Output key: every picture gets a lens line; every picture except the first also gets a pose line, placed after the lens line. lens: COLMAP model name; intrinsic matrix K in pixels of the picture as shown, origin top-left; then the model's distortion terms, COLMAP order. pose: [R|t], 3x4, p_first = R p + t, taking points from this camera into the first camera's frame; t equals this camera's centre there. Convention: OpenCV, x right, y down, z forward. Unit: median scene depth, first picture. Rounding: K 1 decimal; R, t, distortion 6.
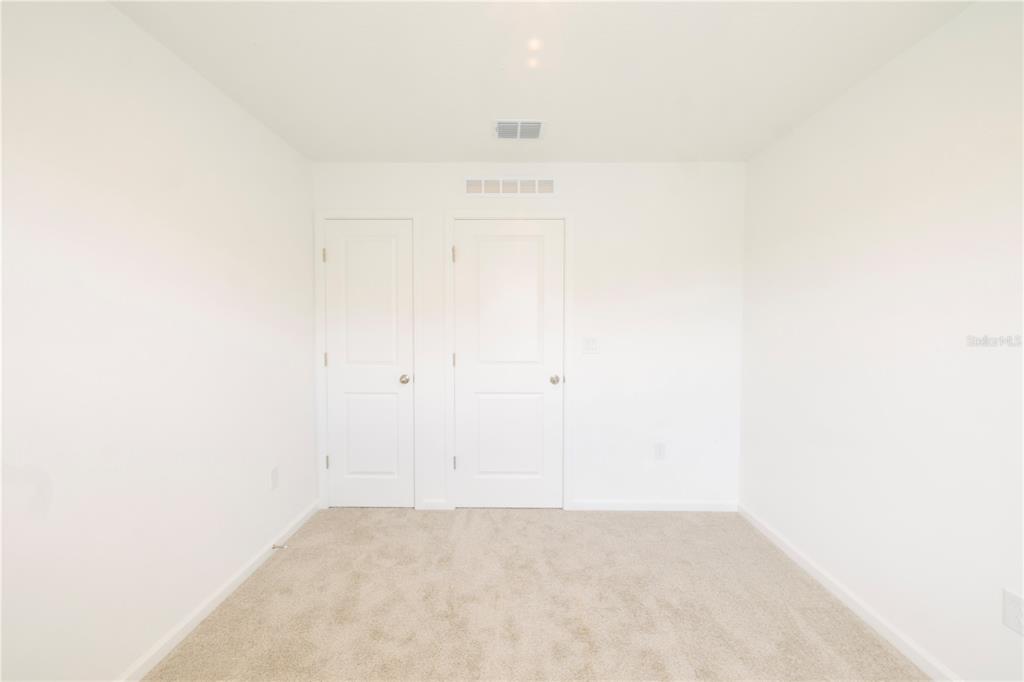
lens RADIAL K [[433.9, 0, 511.9], [0, 433.9, 338.2], [0, 0, 1]] dist [0.012621, 0.000009]
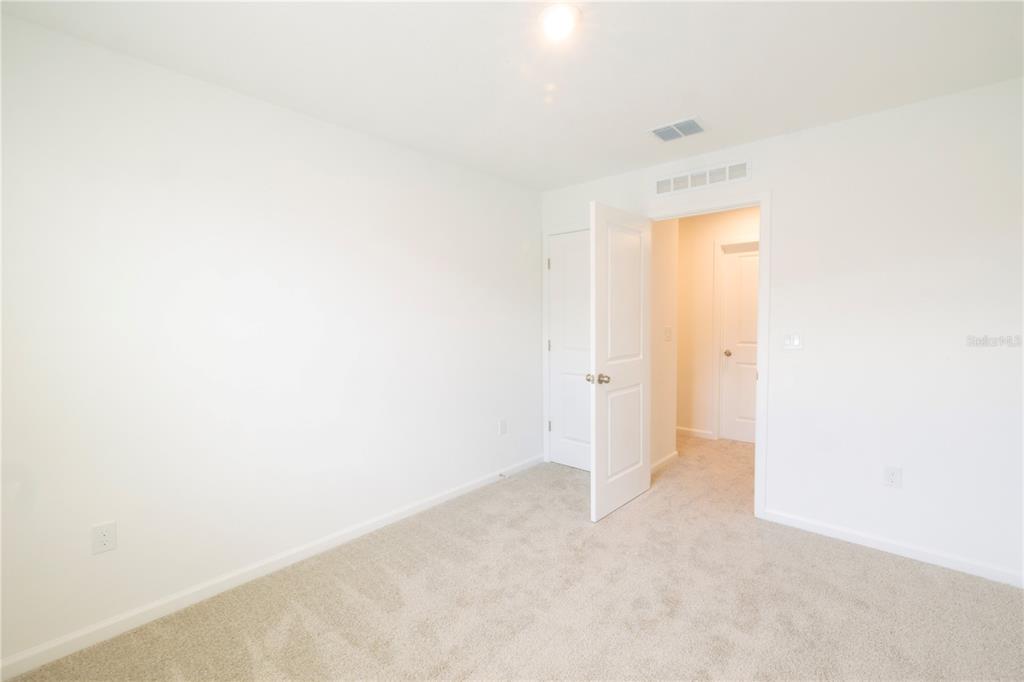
lens RADIAL K [[440.3, 0, 515.2], [0, 440.3, 336.7], [0, 0, 1]] dist [0.009560, 0.000042]
pose [[0.760764, 0.022460, -0.648640, 0.413611], [-0.020815, 0.999731, 0.010204, 0.015792], [0.648694, 0.005739, 0.761027, -0.060056]]
